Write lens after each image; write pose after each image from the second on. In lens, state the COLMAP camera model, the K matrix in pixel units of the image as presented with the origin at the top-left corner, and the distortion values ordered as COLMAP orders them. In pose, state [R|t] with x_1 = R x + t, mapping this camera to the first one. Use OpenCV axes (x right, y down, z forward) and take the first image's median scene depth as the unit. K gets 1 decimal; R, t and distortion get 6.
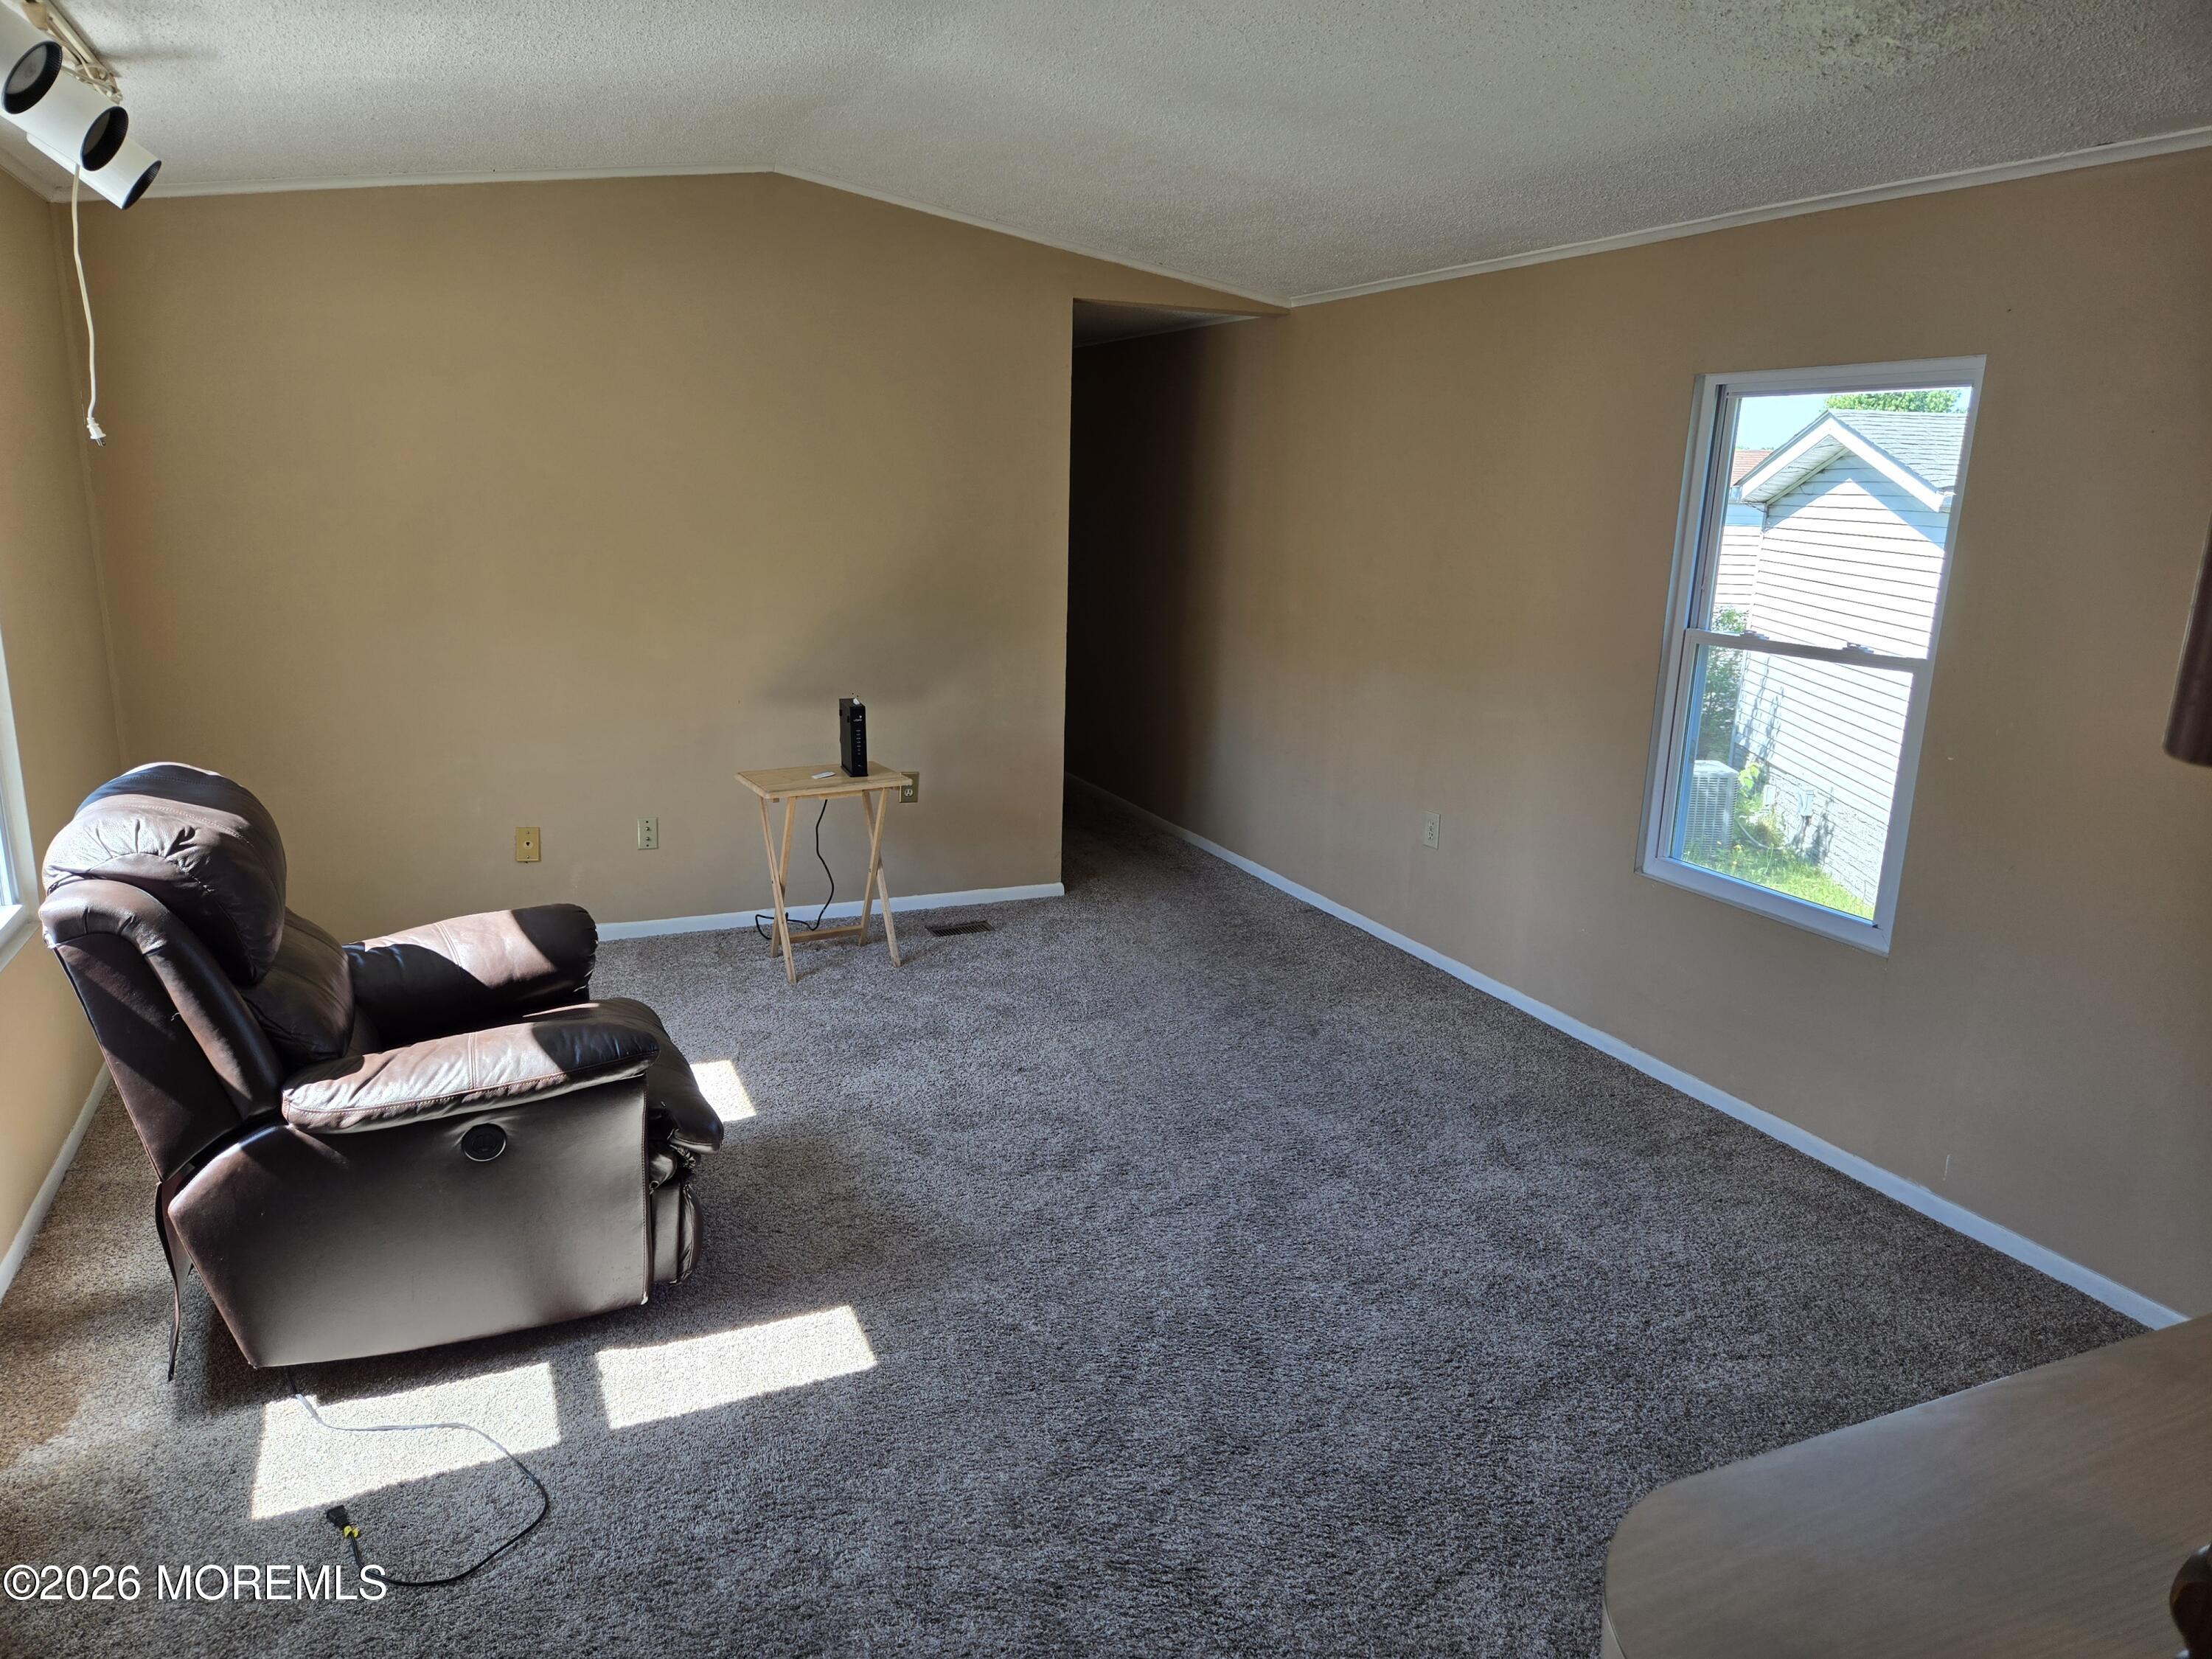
lens RADIAL K [[1482.8, 0, 1115.2], [0, 1482.8, 829.2], [0, 0, 1]] dist [0.036526, -0.007133]
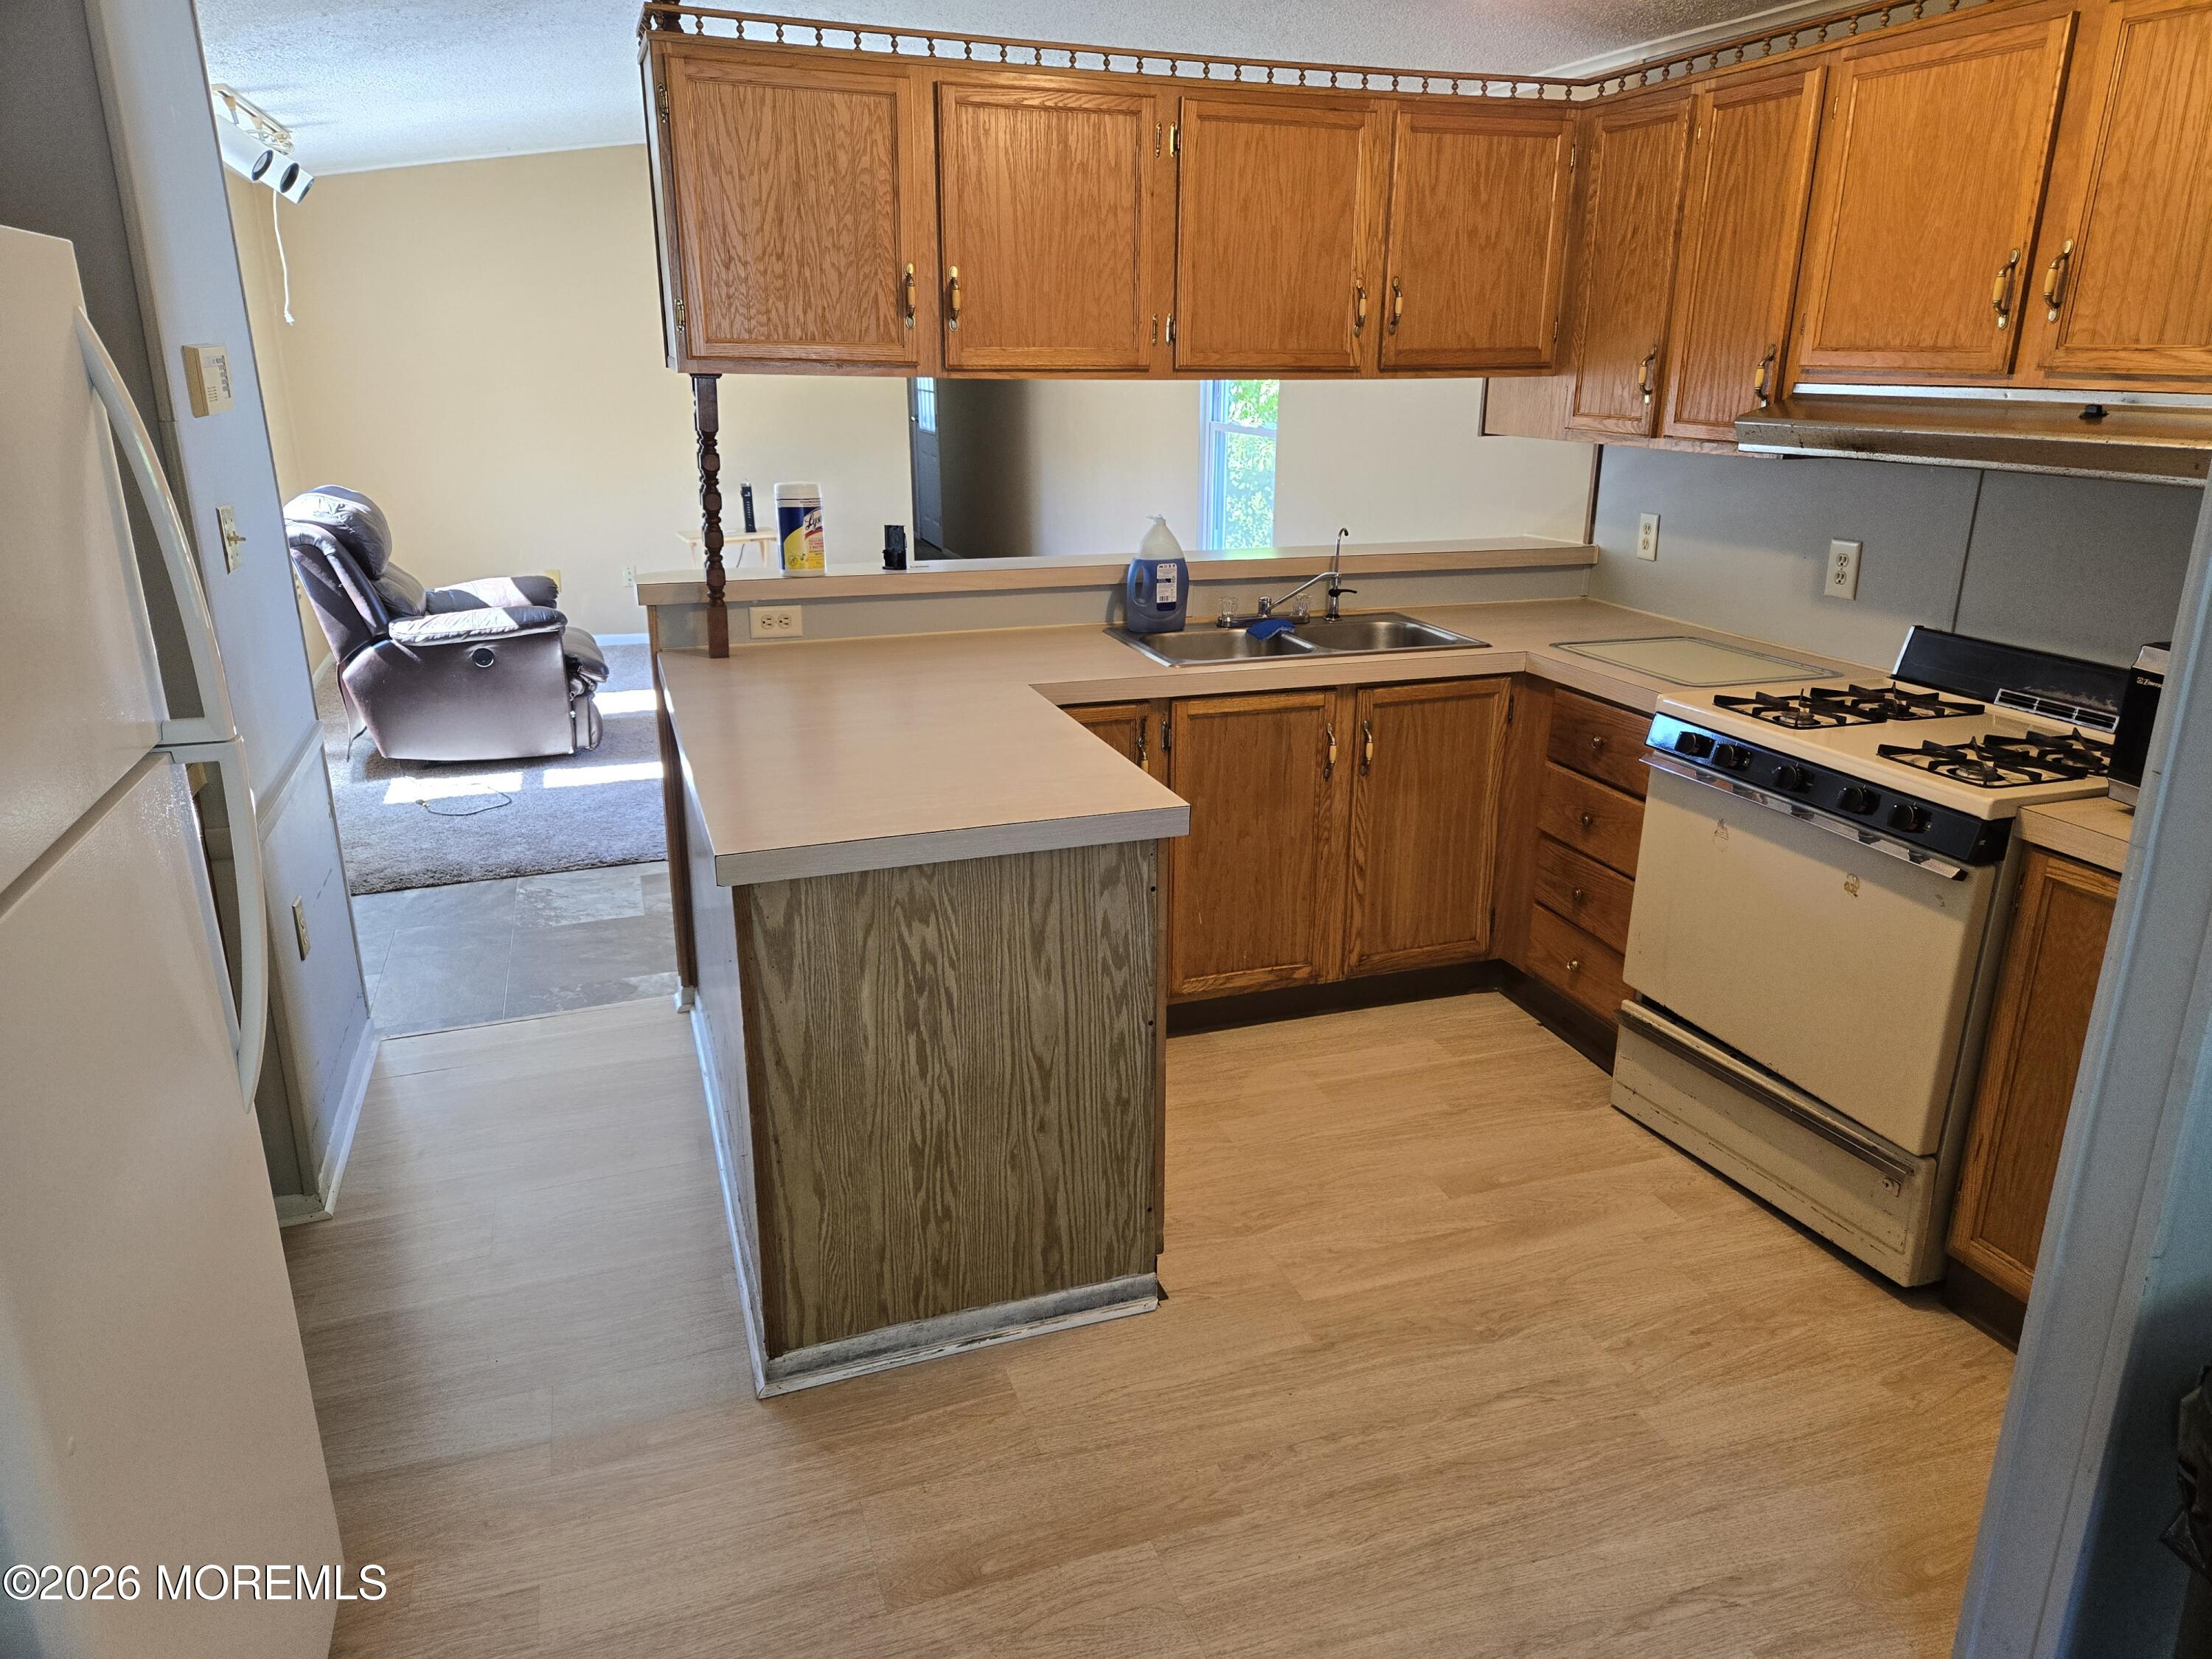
lens RADIAL K [[1482.8, 0, 1093.3], [0, 1482.8, 824.0], [0, 0, 1]] dist [0.036526, -0.007133]
pose [[0.995126, 0.000220, -0.098607, 0.668520], [0.007098, 0.997244, 0.073854, 0.307047], [0.098352, -0.074194, 0.992382, -1.063295]]
